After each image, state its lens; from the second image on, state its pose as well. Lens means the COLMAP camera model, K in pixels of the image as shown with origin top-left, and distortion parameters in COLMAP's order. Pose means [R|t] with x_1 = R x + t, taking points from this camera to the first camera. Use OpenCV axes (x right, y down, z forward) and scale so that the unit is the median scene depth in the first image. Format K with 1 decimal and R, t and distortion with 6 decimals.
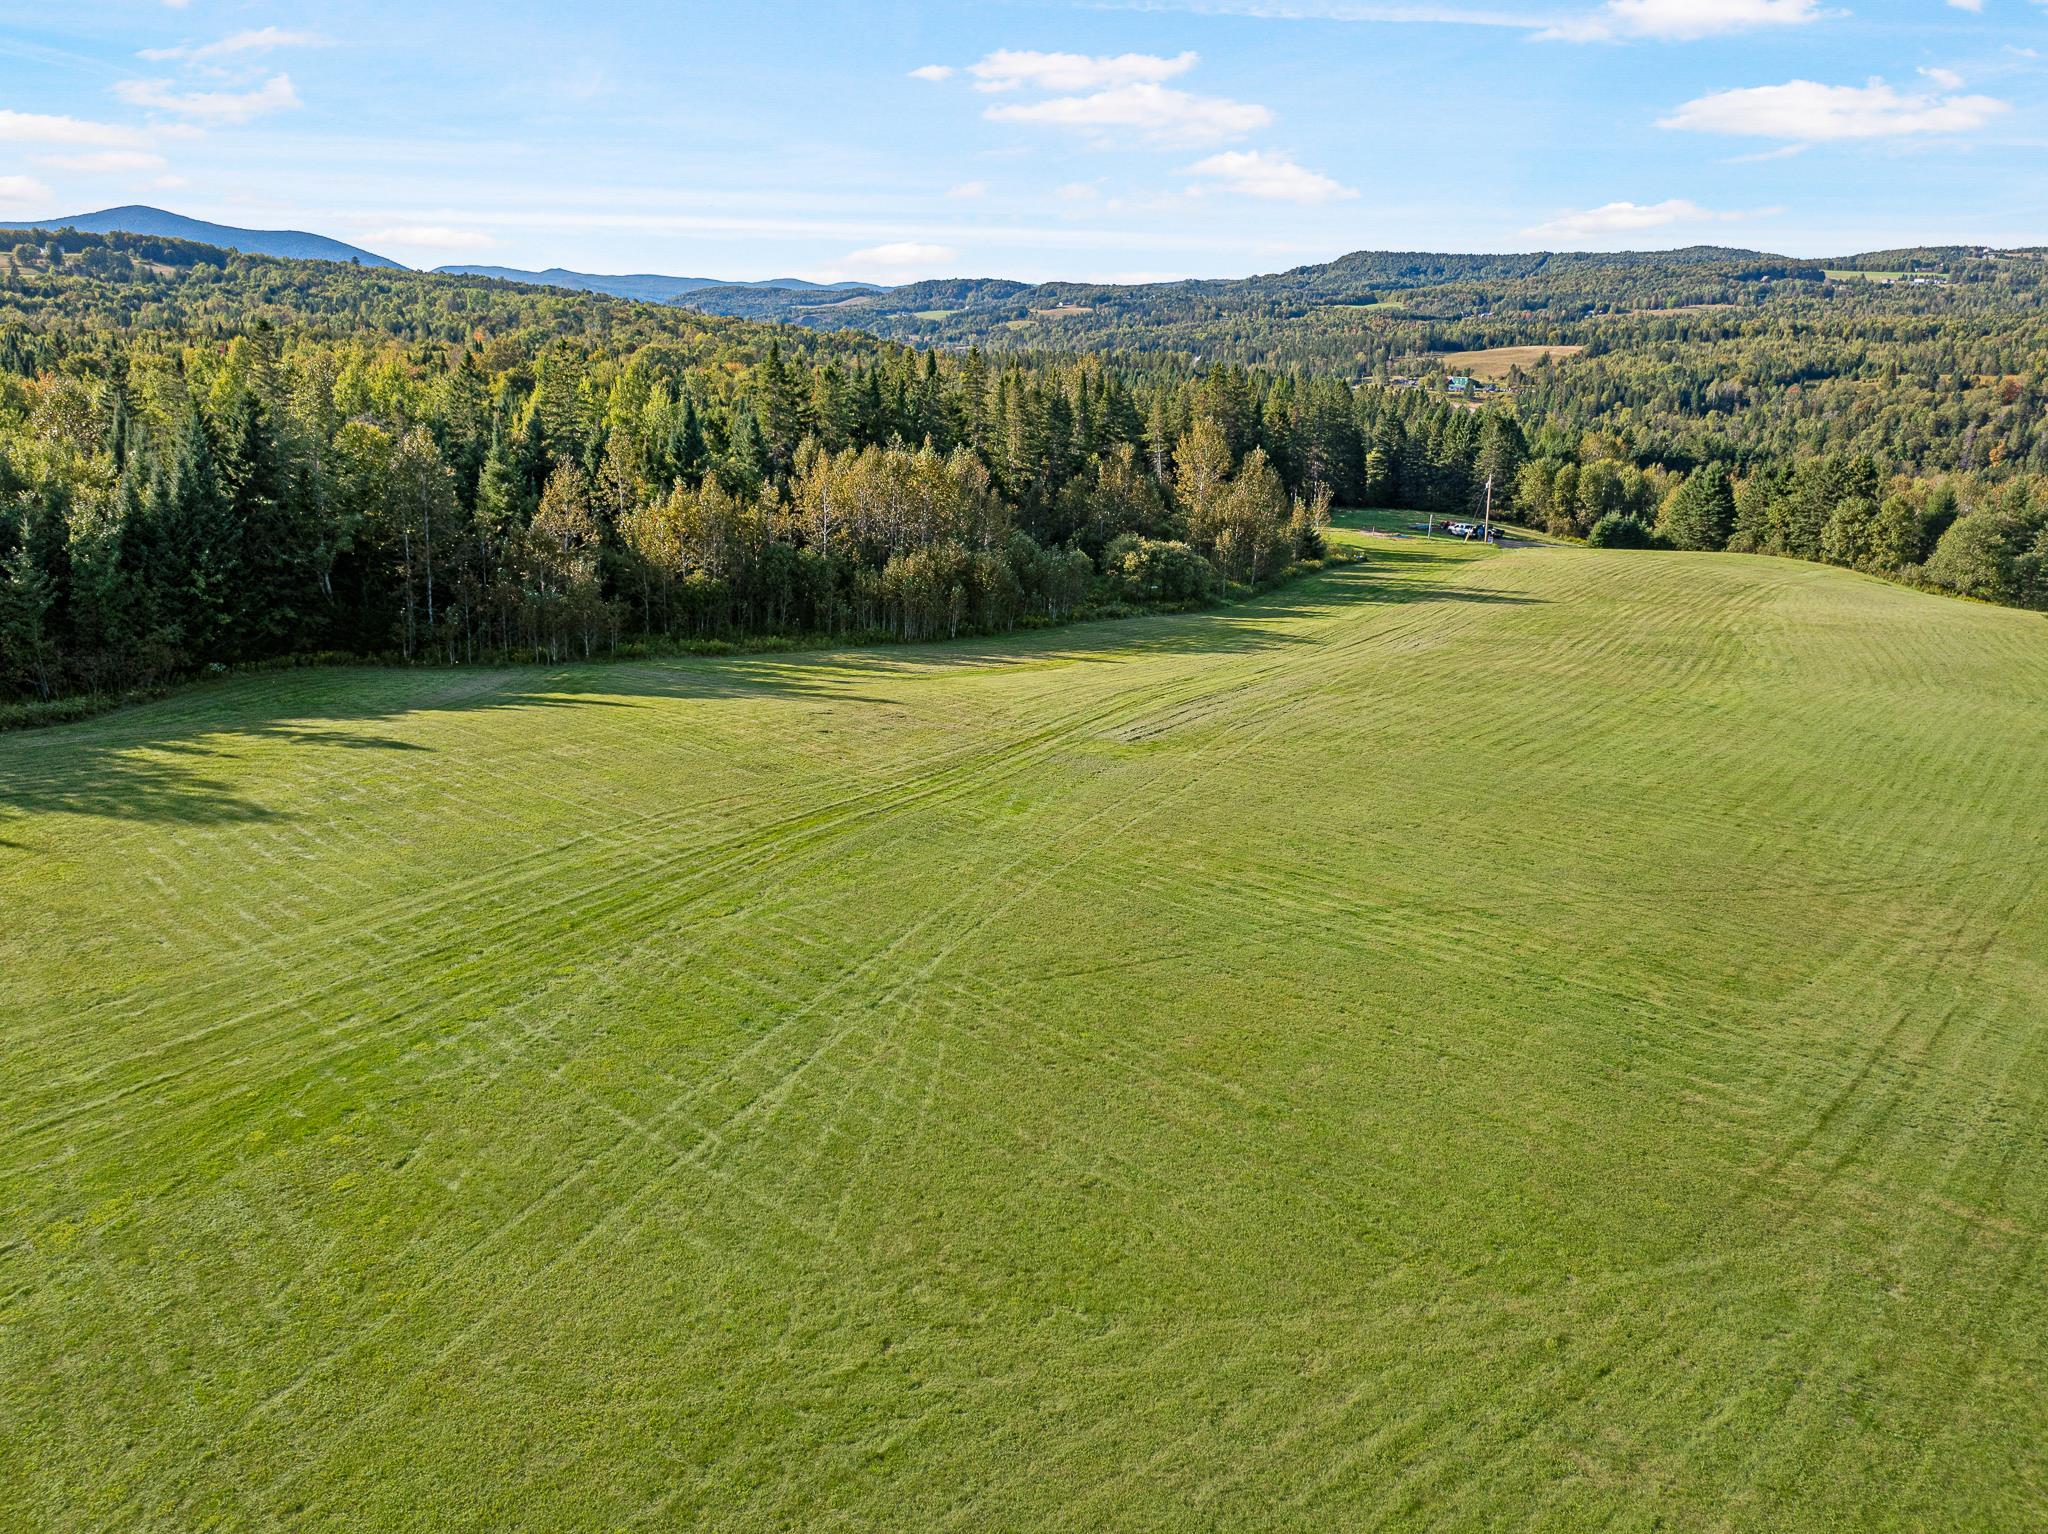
lens RADIAL K [[1383.8, 0, 1035.2], [0, 1383.8, 770.5], [0, 0, 1]] dist [-0.049340, 0.021322]
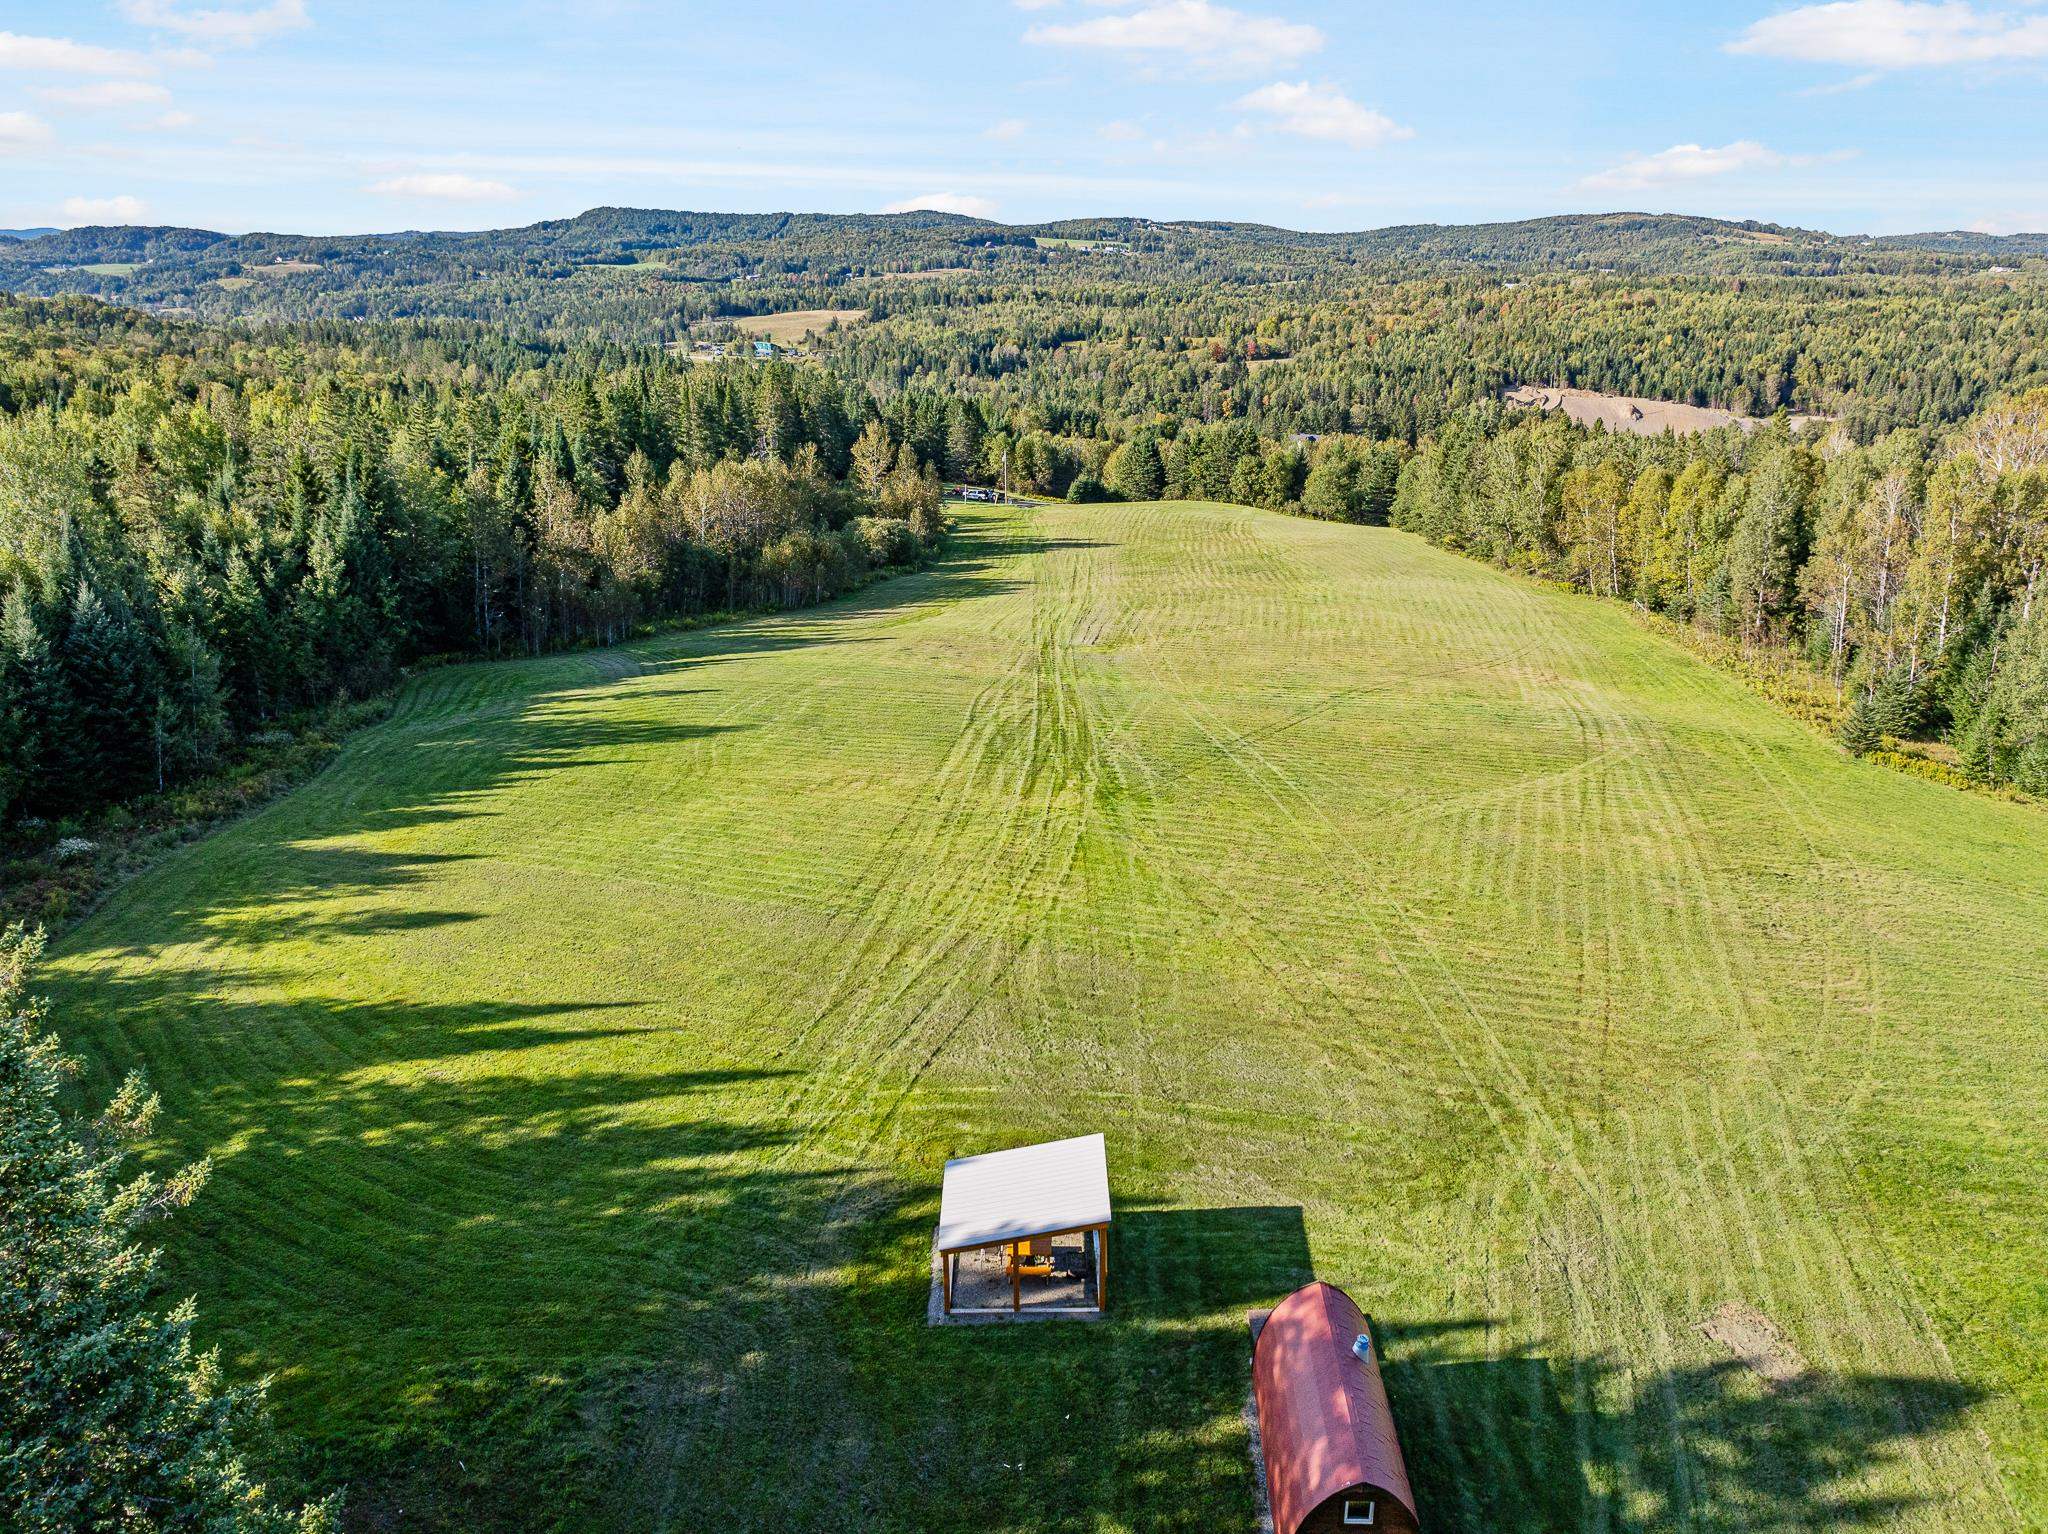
lens RADIAL K [[1389.6, 0, 1056.9], [0, 1389.6, 776.8], [0, 0, 1]] dist [-0.033815, -0.003373]
pose [[0.864630, -0.151519, 0.479016, -0.071197], [0.136383, 0.988423, 0.066477, 0.001576], [-0.483543, 0.007852, 0.875285, -0.037963]]
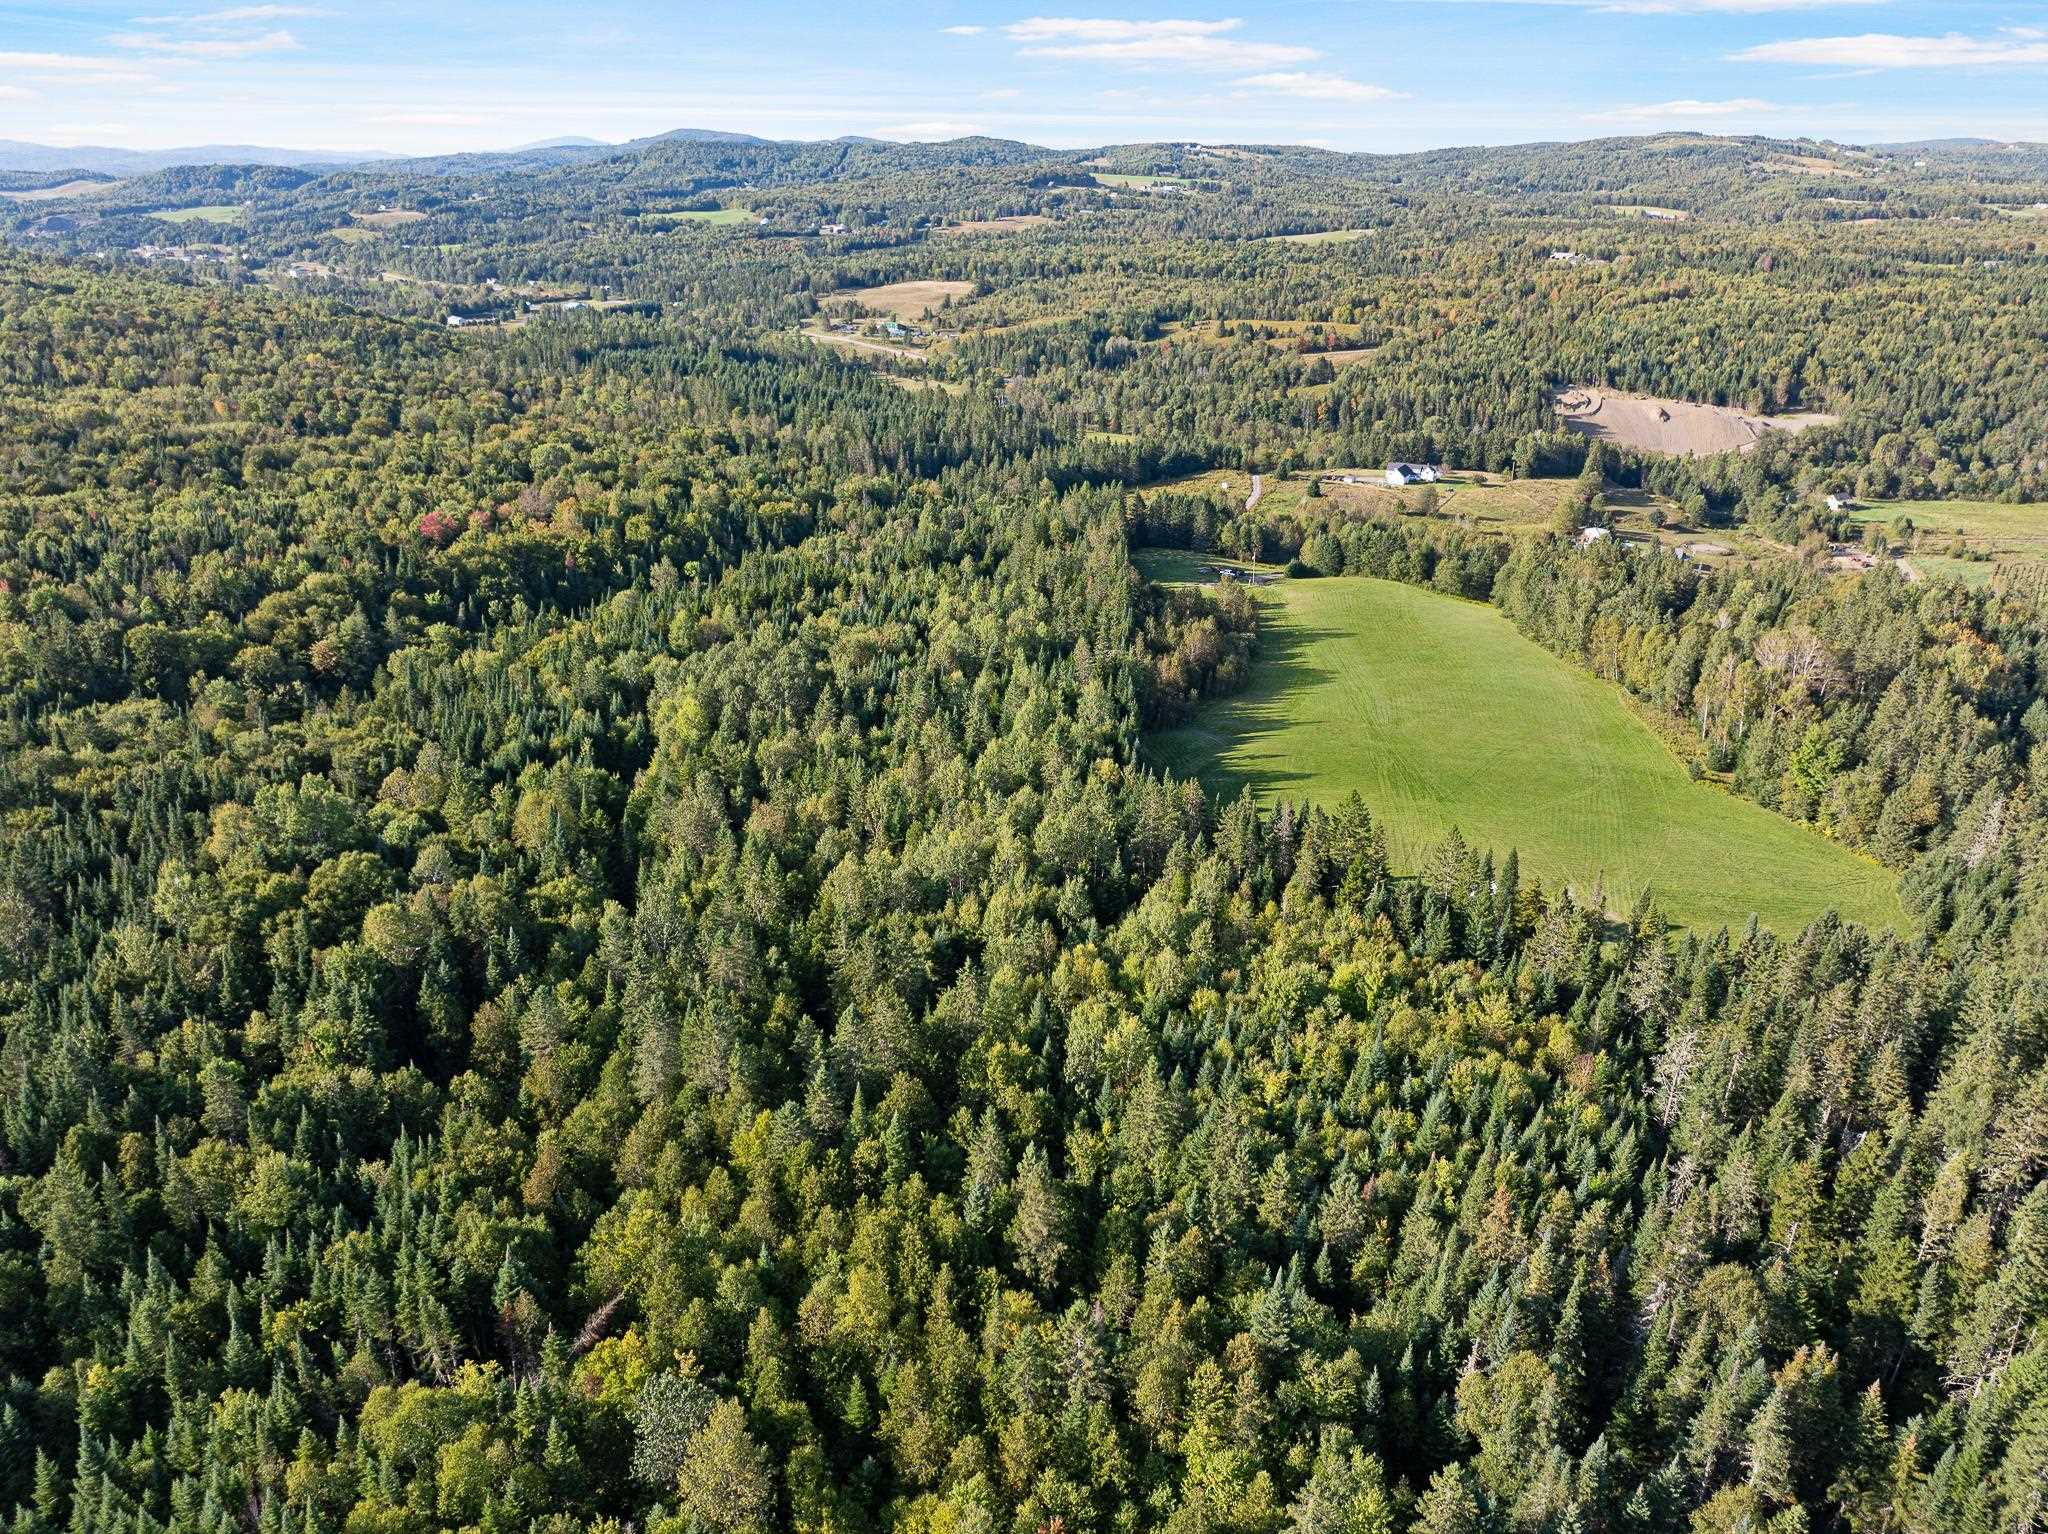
lens RADIAL K [[1389.6, 0, 1056.9], [0, 1389.6, 776.8], [0, 0, 1]] dist [-0.033815, -0.003373]
pose [[0.875561, -0.176475, 0.449722, -0.232049], [0.134384, 0.983121, 0.124155, -0.044121], [-0.464041, -0.048269, 0.884497, -0.185496]]
